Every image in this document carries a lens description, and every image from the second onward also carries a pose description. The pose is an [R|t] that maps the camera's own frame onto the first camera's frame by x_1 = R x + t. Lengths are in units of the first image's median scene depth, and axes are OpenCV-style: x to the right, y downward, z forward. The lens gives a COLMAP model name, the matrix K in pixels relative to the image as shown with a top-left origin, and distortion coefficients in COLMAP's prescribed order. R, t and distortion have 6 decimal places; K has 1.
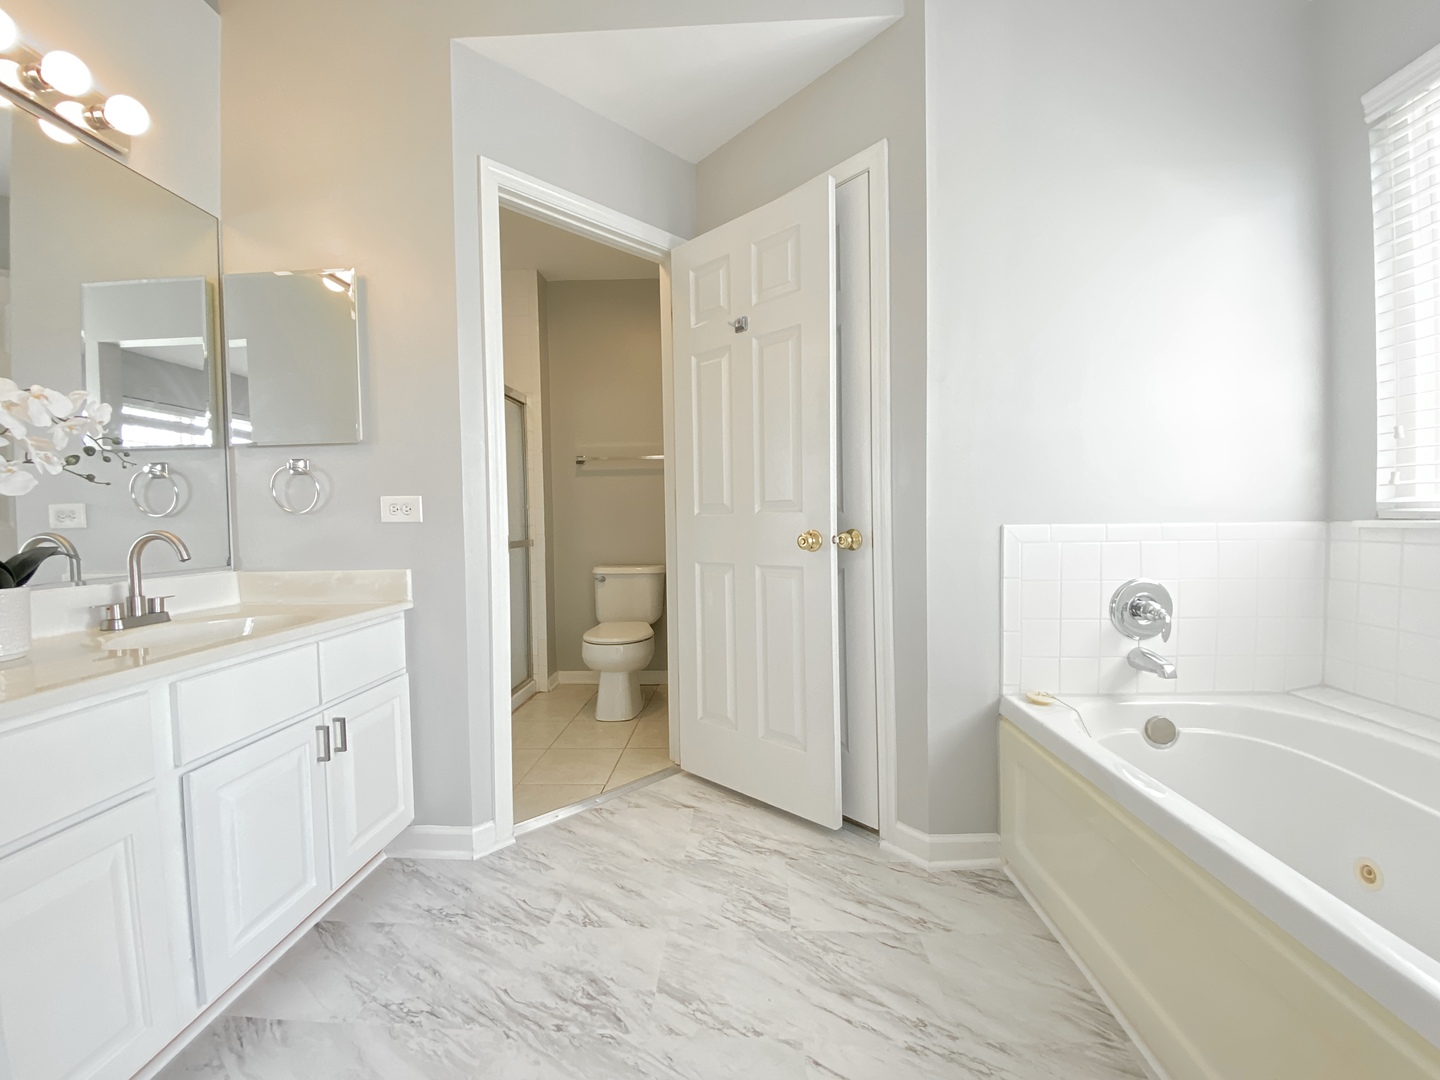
lens RADIAL K [[579.7, 0, 720.0], [0, 579.7, 540.0], [0, 0, 1]] dist [0.001004, -0.016383]
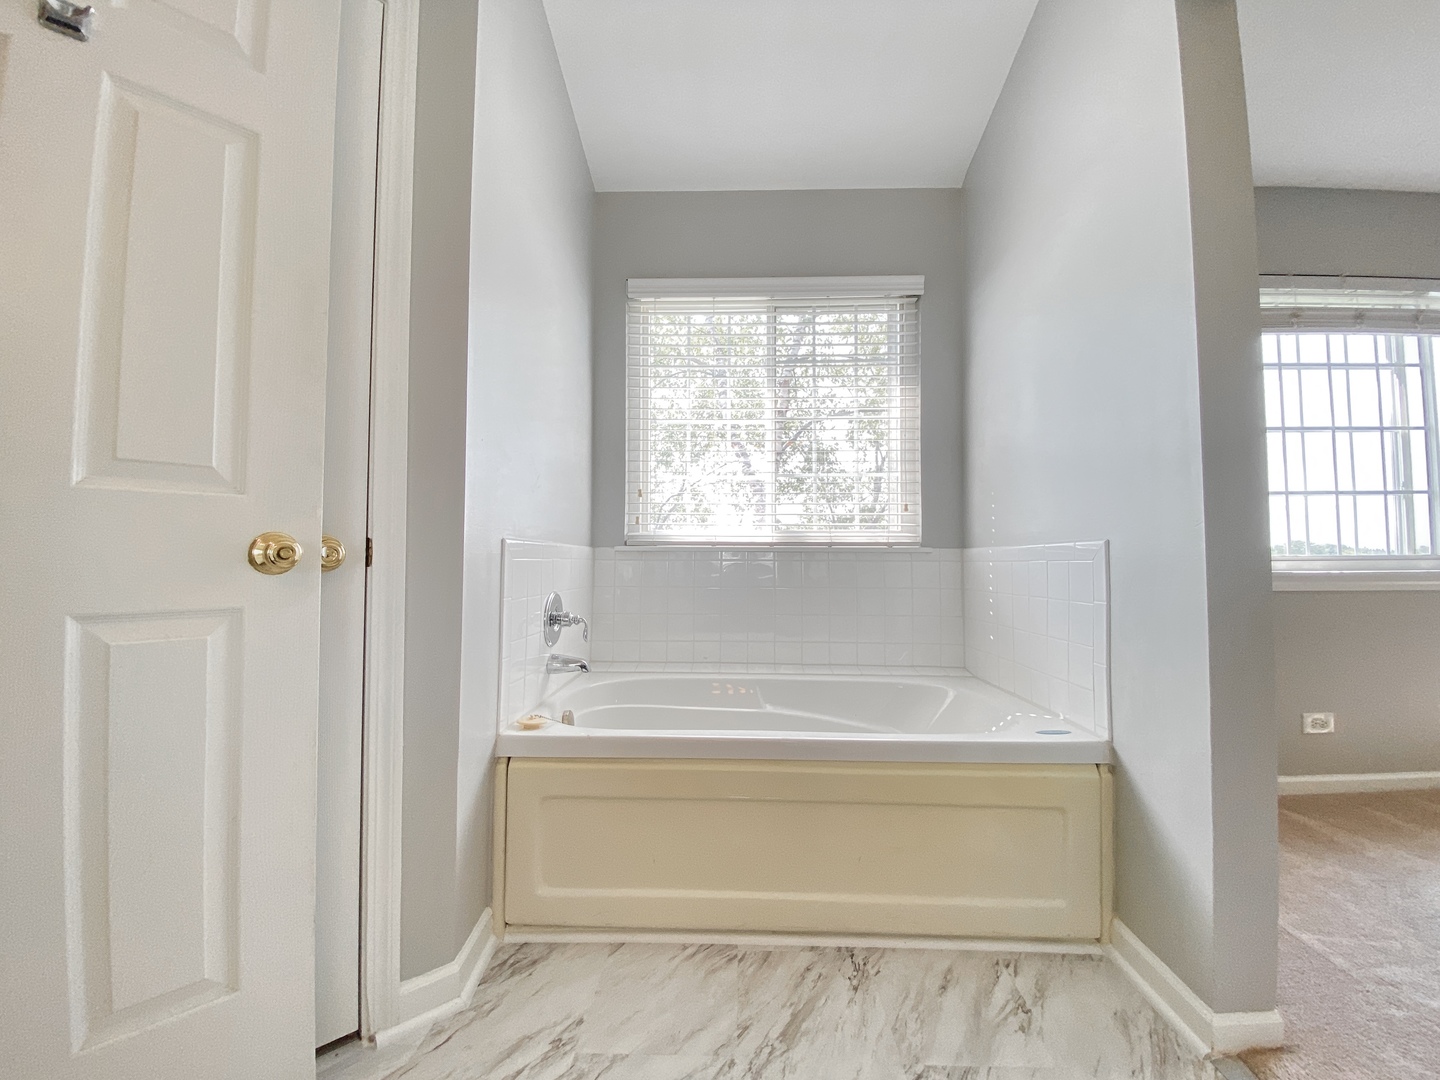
lens RADIAL K [[579.7, 0, 720.0], [0, 579.7, 540.0], [0, 0, 1]] dist [0.001004, -0.016383]
pose [[-0.020309, 0.047380, 0.998670, -0.404207], [0.032546, 0.998378, -0.046704, 0.029416], [-0.999264, 0.031554, -0.021818, 0.695877]]
